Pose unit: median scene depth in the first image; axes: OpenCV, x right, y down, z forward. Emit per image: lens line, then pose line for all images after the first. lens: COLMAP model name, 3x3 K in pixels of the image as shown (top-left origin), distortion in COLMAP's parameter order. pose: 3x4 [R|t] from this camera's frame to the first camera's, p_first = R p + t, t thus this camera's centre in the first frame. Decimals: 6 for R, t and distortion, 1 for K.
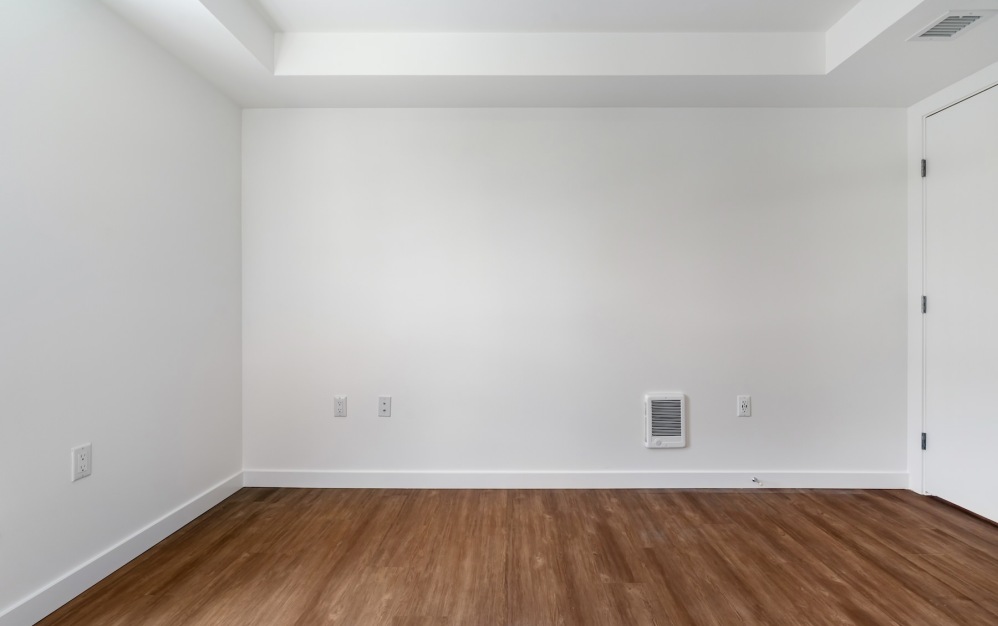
lens RADIAL K [[446.2, 0, 505.6], [0, 446.2, 309.5], [0, 0, 1]] dist [0.000517, 0.000214]
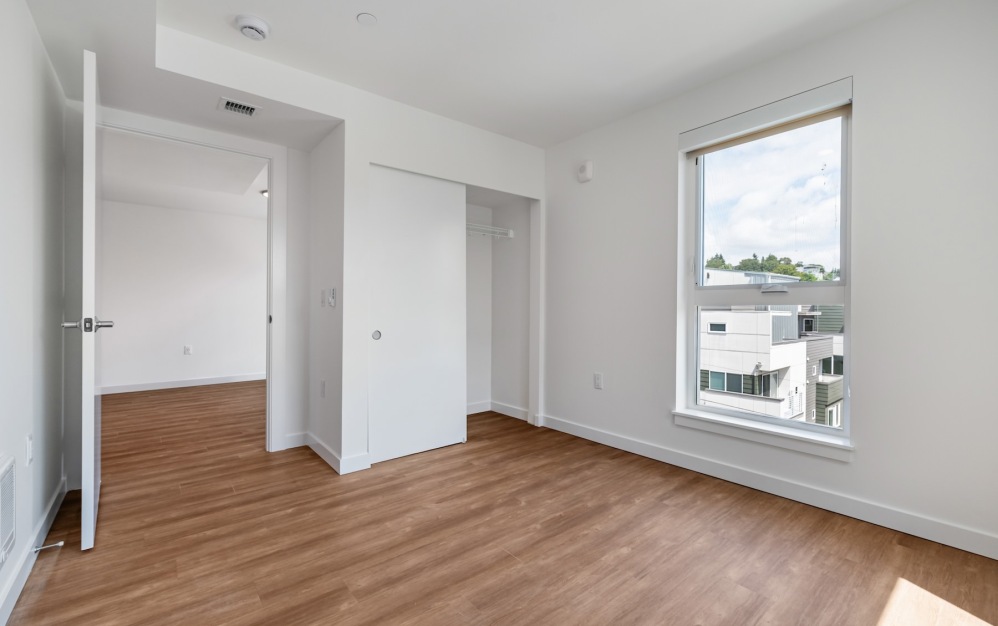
lens RADIAL K [[446.2, 0, 505.6], [0, 446.2, 309.5], [0, 0, 1]] dist [0.000517, 0.000214]
pose [[-0.648160, 0.001186, 0.761503, -0.611043], [-0.004080, 0.999979, -0.005031, 0.013484], [-0.761493, -0.006368, -0.648141, 1.239361]]
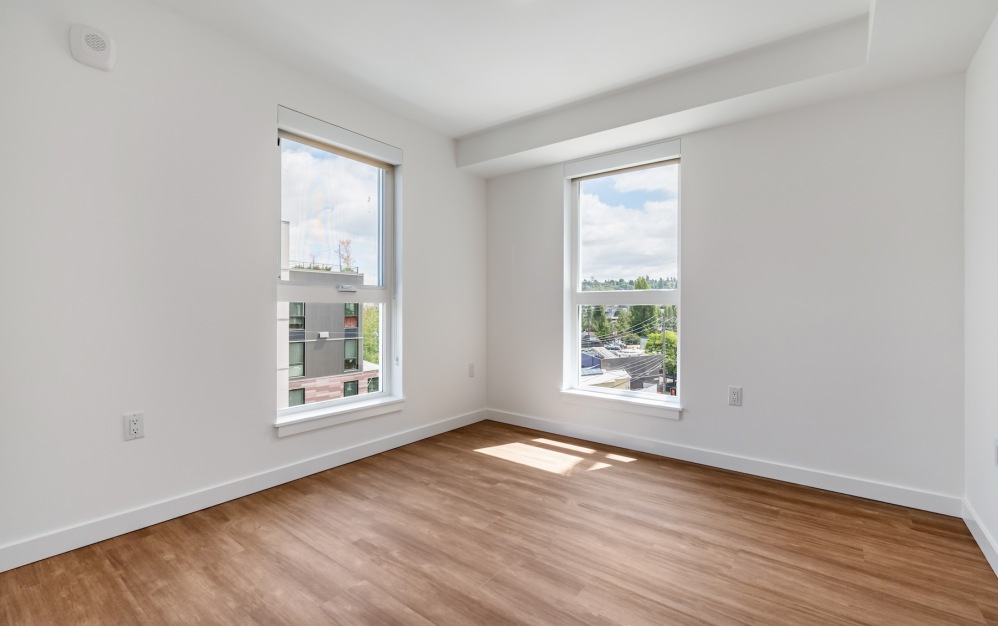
lens RADIAL K [[446.2, 0, 505.6], [0, 446.2, 309.5], [0, 0, 1]] dist [0.000517, 0.000214]
pose [[-0.577908, 0.005543, -0.816083, 0.847696], [-0.000304, 0.999975, 0.007008, 0.002418], [0.816102, 0.004298, -0.577892, 1.129136]]
